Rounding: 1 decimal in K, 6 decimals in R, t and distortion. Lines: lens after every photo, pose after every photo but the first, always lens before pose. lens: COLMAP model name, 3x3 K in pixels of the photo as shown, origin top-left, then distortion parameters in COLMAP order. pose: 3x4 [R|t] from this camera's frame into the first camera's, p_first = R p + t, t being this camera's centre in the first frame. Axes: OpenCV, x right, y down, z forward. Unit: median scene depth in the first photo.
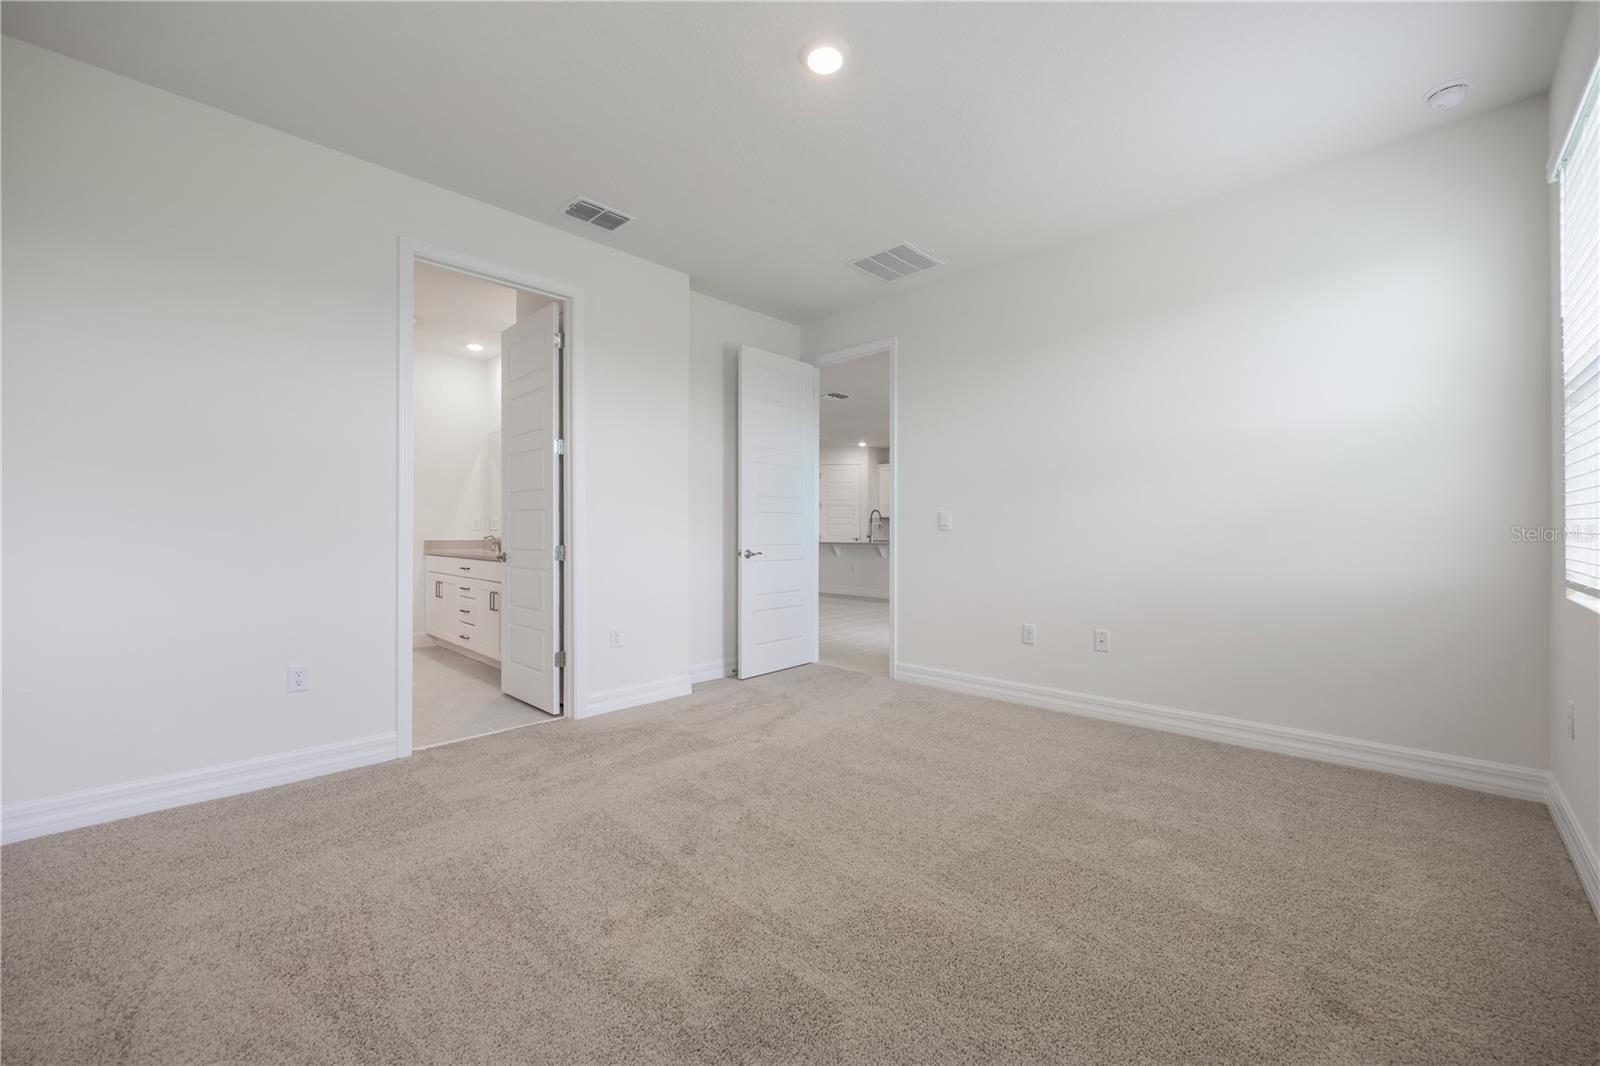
lens RADIAL K [[621.0, 0, 802.2], [0, 621.0, 527.2], [0, 0, 1]] dist [0.000059, -0.000168]
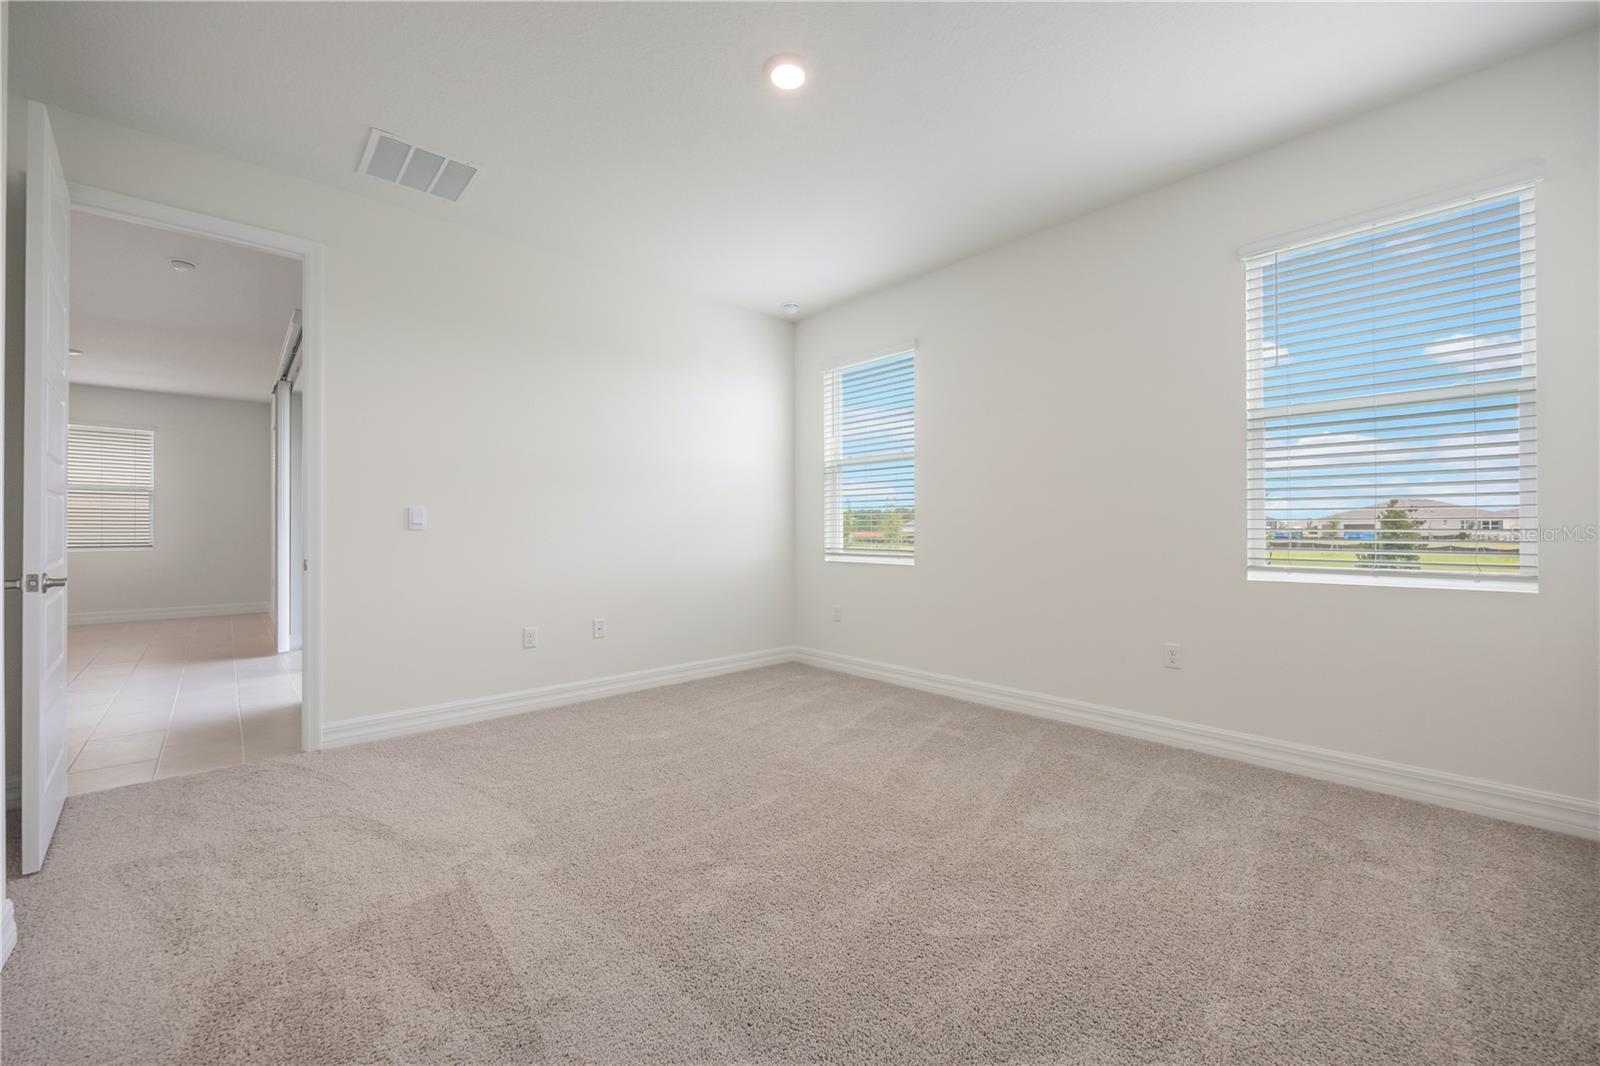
lens RADIAL K [[621.0, 0, 802.2], [0, 621.0, 527.2], [0, 0, 1]] dist [0.000059, -0.000168]
pose [[0.087883, 0.001544, 0.996130, -0.510903], [-0.009781, 0.999952, -0.000687, -0.002794], [-0.996083, -0.009683, 0.087894, 0.448960]]
